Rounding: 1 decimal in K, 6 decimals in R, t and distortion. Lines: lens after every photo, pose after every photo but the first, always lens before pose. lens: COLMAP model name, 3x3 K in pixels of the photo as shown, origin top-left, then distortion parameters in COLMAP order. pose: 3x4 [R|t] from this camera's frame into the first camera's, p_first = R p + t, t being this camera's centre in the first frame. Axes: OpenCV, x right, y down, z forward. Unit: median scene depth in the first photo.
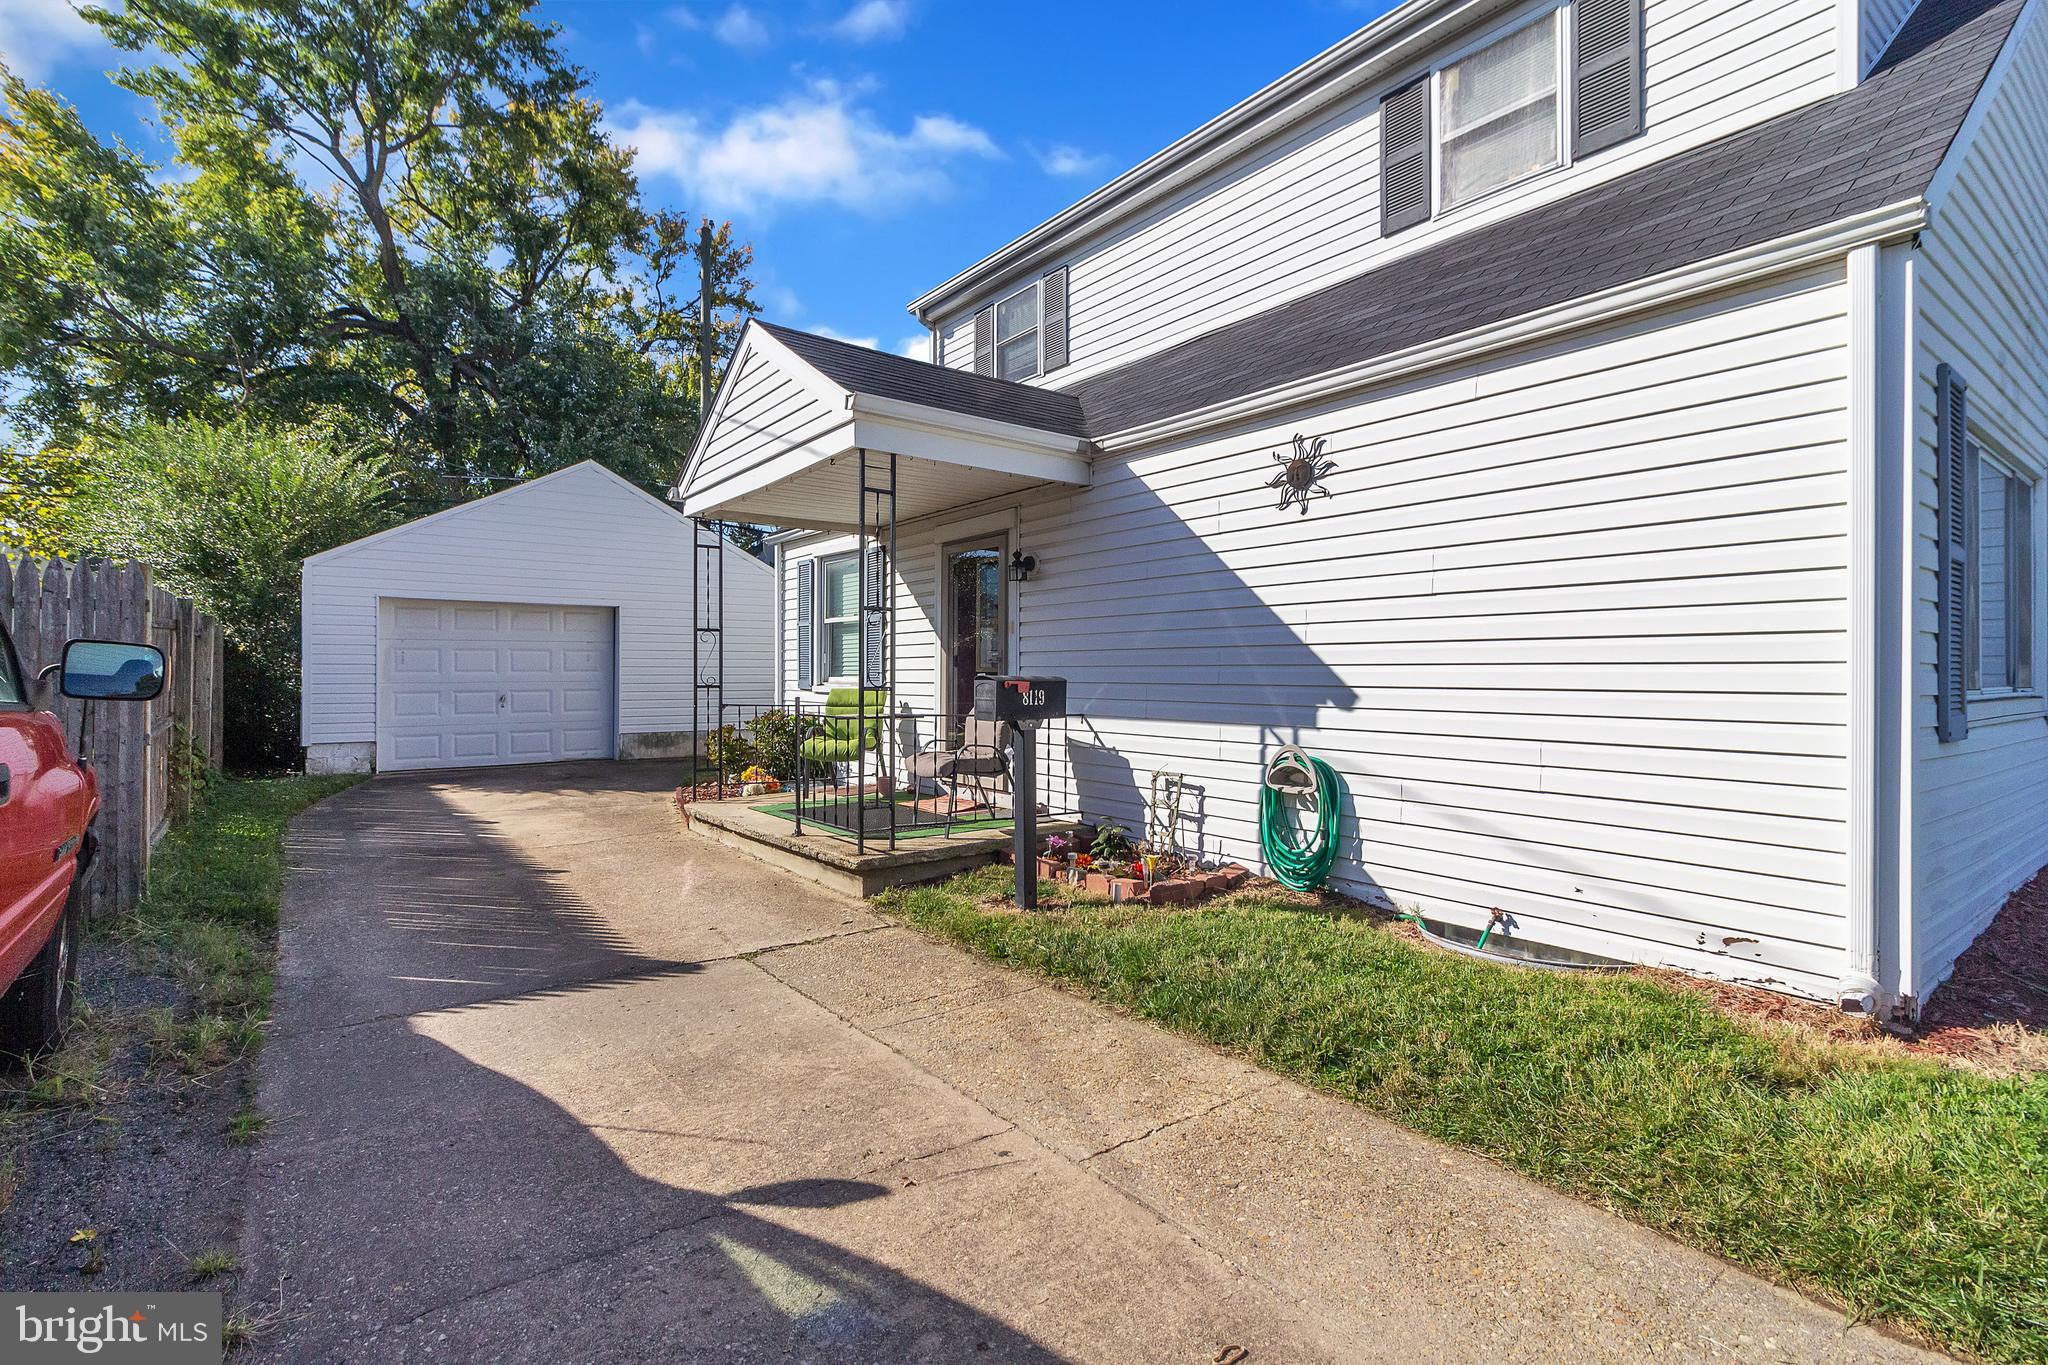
lens RADIAL K [[966.7, 0, 1038.4], [0, 966.7, 678.2], [0, 0, 1]] dist [-0.002009, -0.000314]
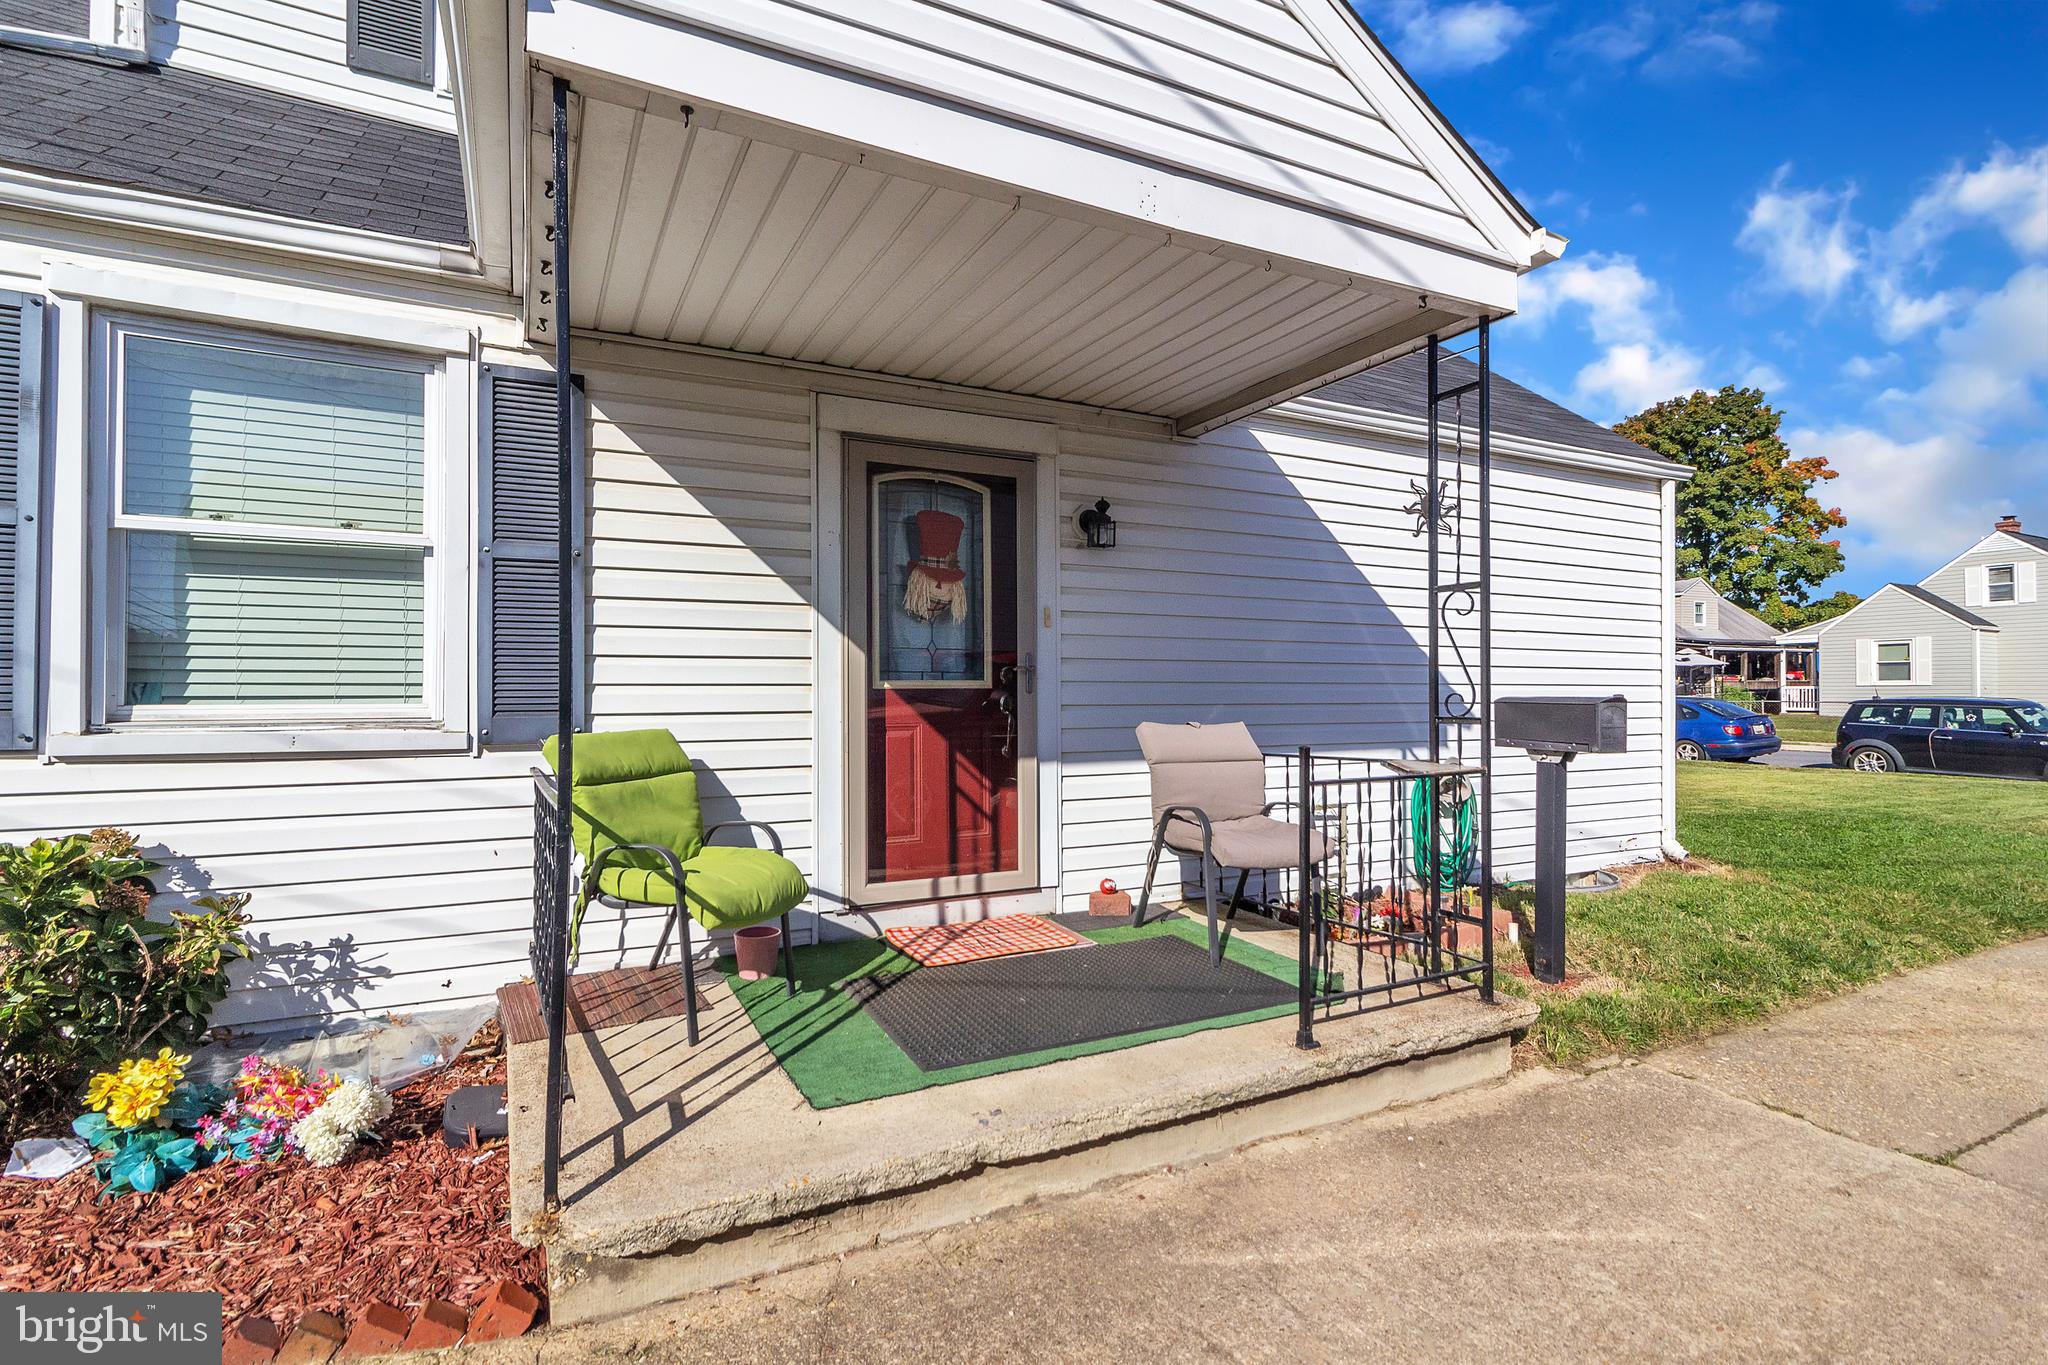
lens RADIAL K [[966.7, 0, 1029.7], [0, 966.7, 677.2], [0, 0, 1]] dist [-0.002009, -0.000314]
pose [[0.159019, -0.000548, 0.987275, -0.320492], [-0.001127, 0.999999, 0.000736, -0.007971], [-0.987275, -0.001229, 0.159018, 0.467477]]
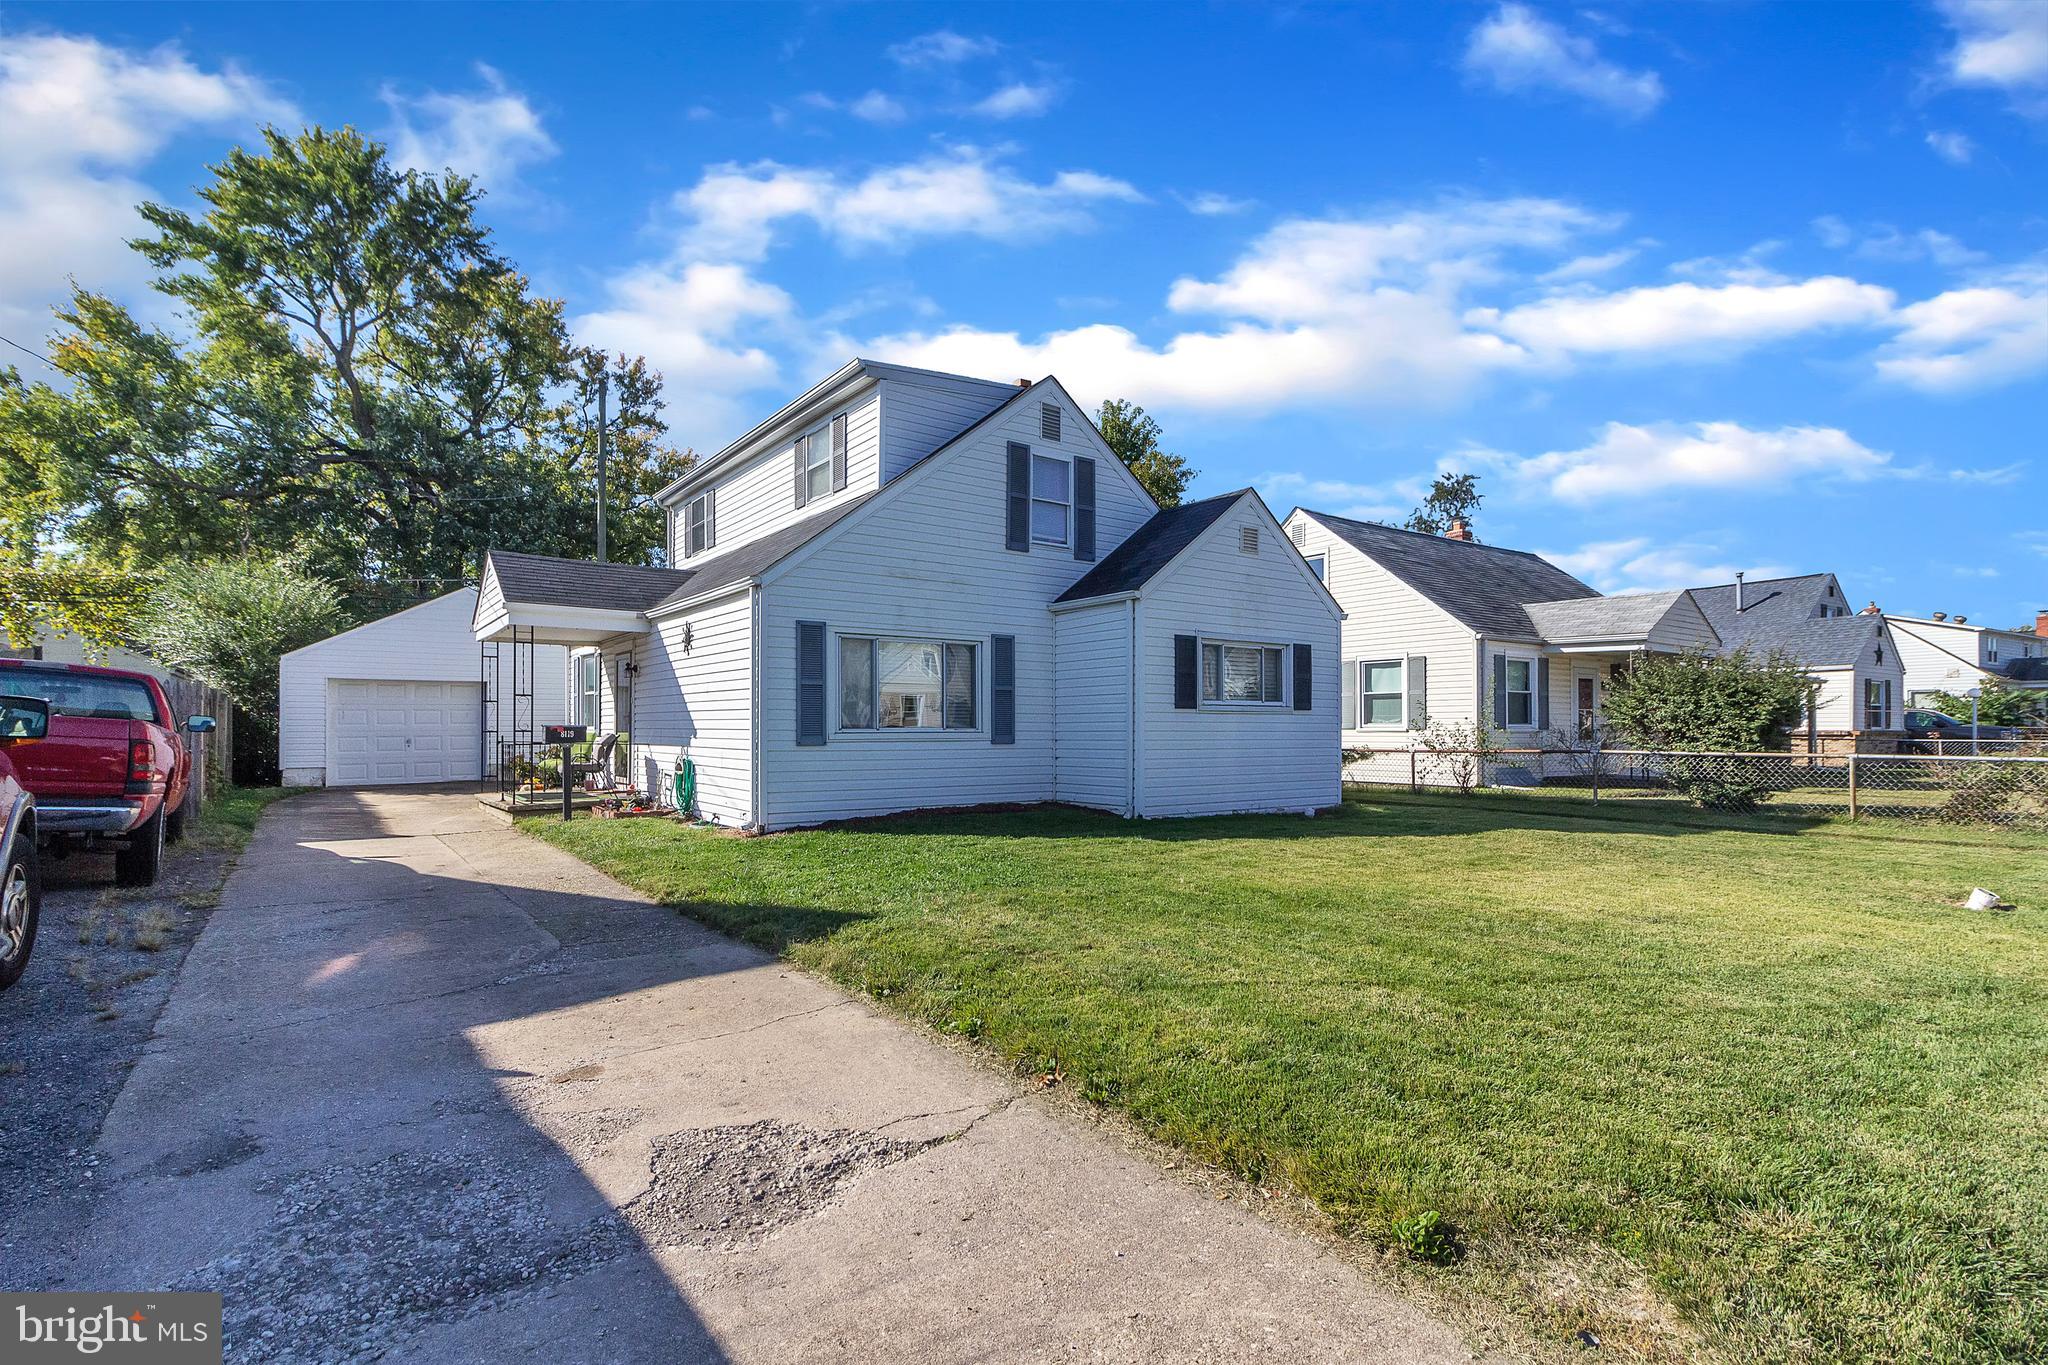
lens RADIAL K [[966.7, 0, 1027.0], [0, 966.7, 723.8], [0, 0, 1]] dist [-0.002009, -0.000314]
pose [[0.999928, -0.002267, -0.011751, 0.411983], [0.002194, 0.999978, -0.006237, 0.004532], [0.011765, 0.006211, 0.999912, -0.490216]]
